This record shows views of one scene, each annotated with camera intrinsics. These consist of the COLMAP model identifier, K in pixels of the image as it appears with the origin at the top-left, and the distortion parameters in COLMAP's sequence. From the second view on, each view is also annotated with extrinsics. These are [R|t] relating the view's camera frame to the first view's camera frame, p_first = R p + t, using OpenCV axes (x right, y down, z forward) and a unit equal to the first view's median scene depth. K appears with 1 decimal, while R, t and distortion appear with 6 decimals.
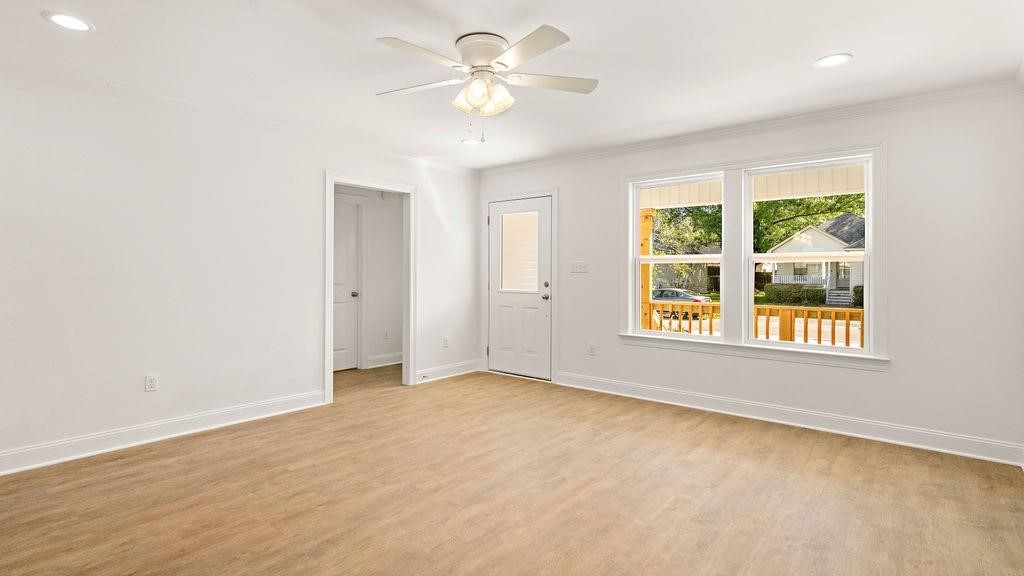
lens RADIAL K [[496.4, 0, 507.9], [0, 496.4, 275.9], [0, 0, 1]] dist [-0.000702, -0.000043]
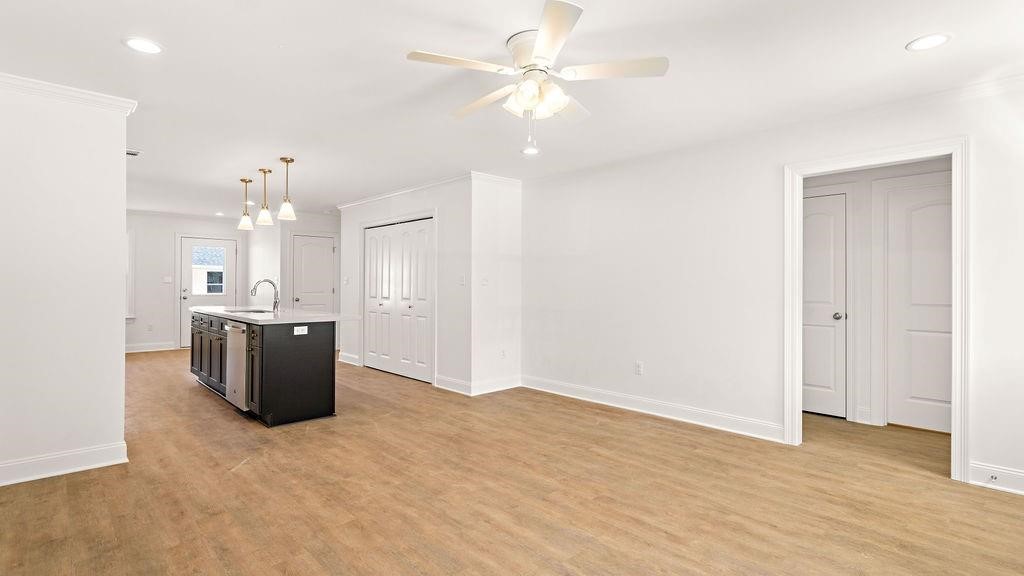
lens RADIAL K [[496.4, 0, 507.9], [0, 496.4, 275.9], [0, 0, 1]] dist [-0.000702, -0.000043]
pose [[-0.138211, -0.026897, -0.990037, 0.763054], [-0.010077, 0.999618, -0.025751, 0.001532], [0.990351, 0.006417, -0.138430, 0.920300]]
